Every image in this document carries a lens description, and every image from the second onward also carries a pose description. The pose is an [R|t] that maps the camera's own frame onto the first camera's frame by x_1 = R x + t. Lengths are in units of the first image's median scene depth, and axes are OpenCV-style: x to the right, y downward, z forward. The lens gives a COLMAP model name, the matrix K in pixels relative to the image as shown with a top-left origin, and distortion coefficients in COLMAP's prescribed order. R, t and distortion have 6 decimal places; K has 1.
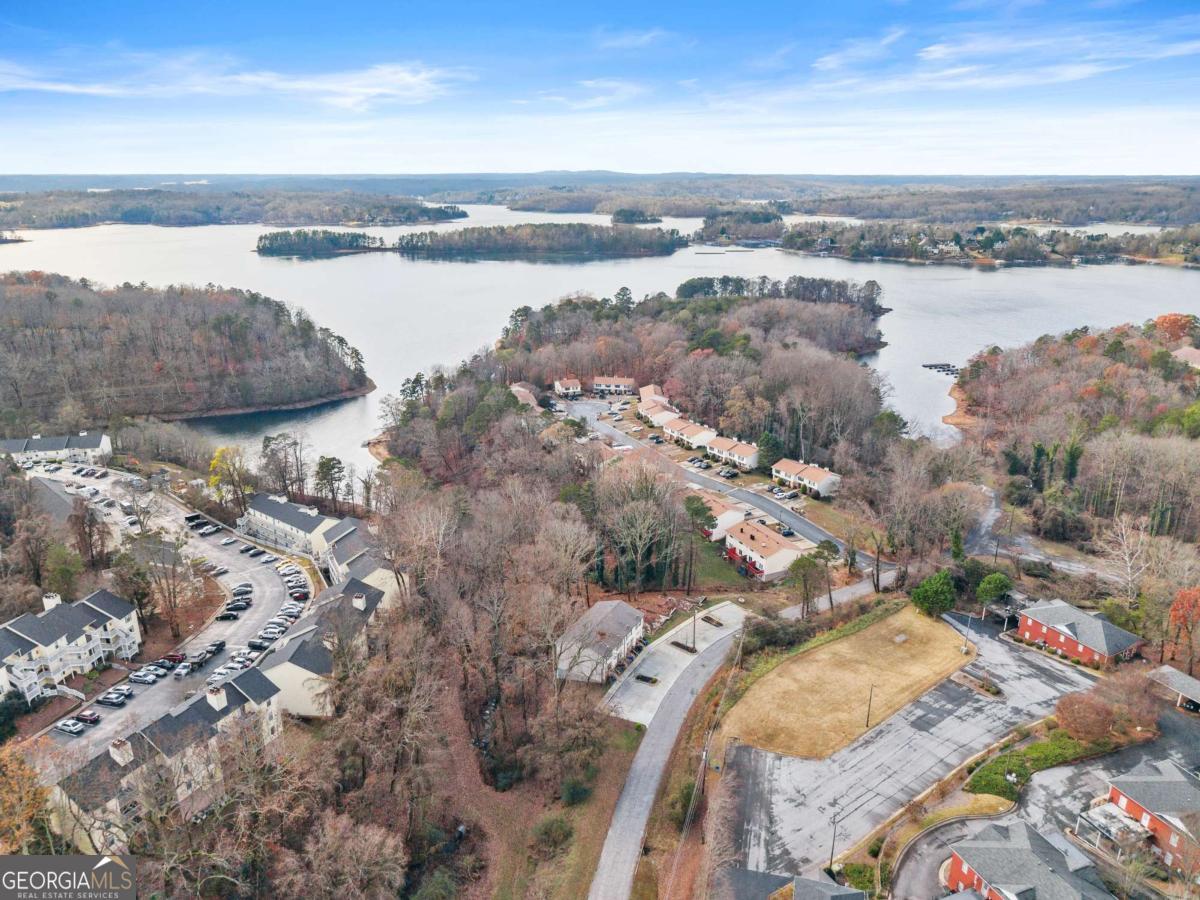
lens RADIAL K [[839.3, 0, 600.0], [0, 839.3, 450.0], [0, 0, 1]] dist [-0.000274, -0.000613]
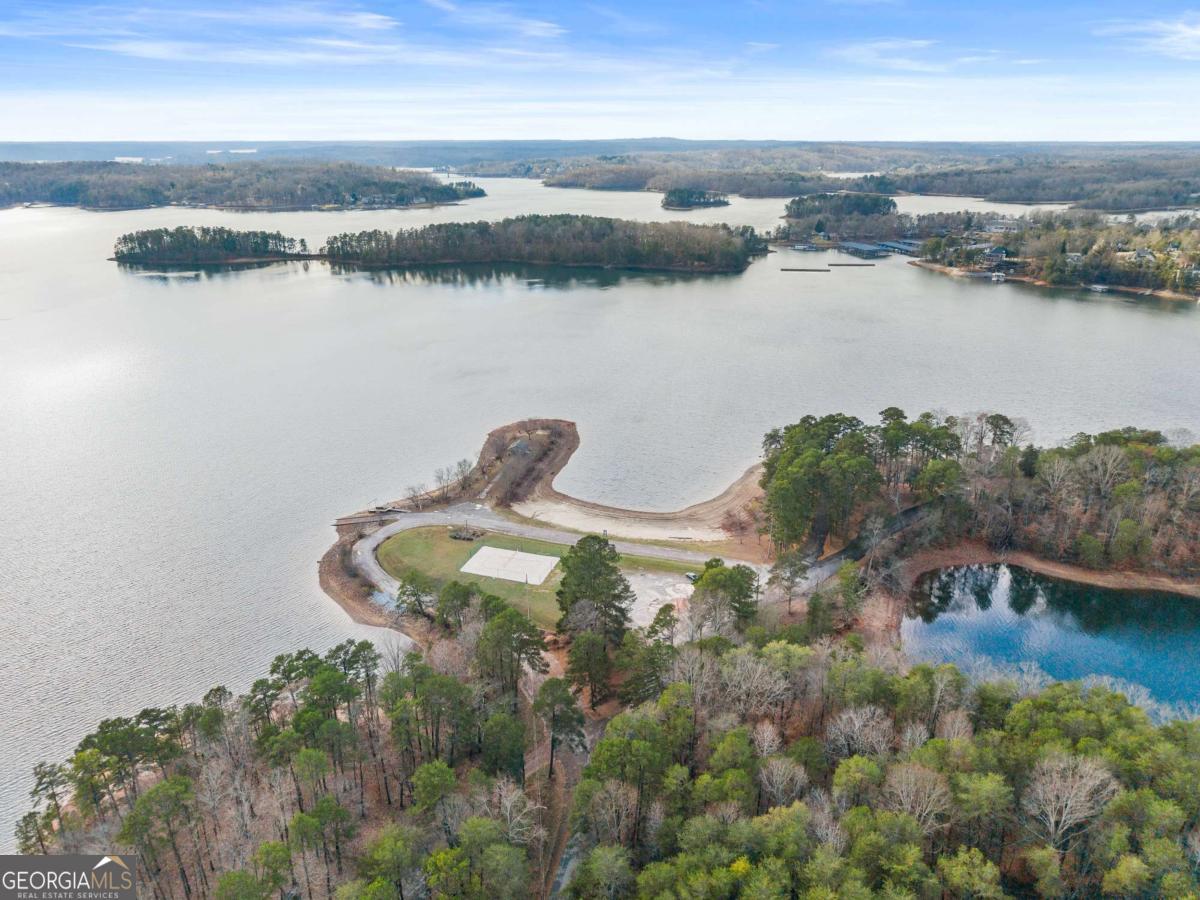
lens RADIAL K [[839.3, 0, 600.0], [0, 839.3, 450.0], [0, 0, 1]] dist [-0.000274, -0.000613]
pose [[0.997309, 0.024636, -0.069056, 0.018723], [-0.022231, 0.999127, 0.035383, -0.088624], [0.069867, -0.033753, 0.996985, 0.268282]]
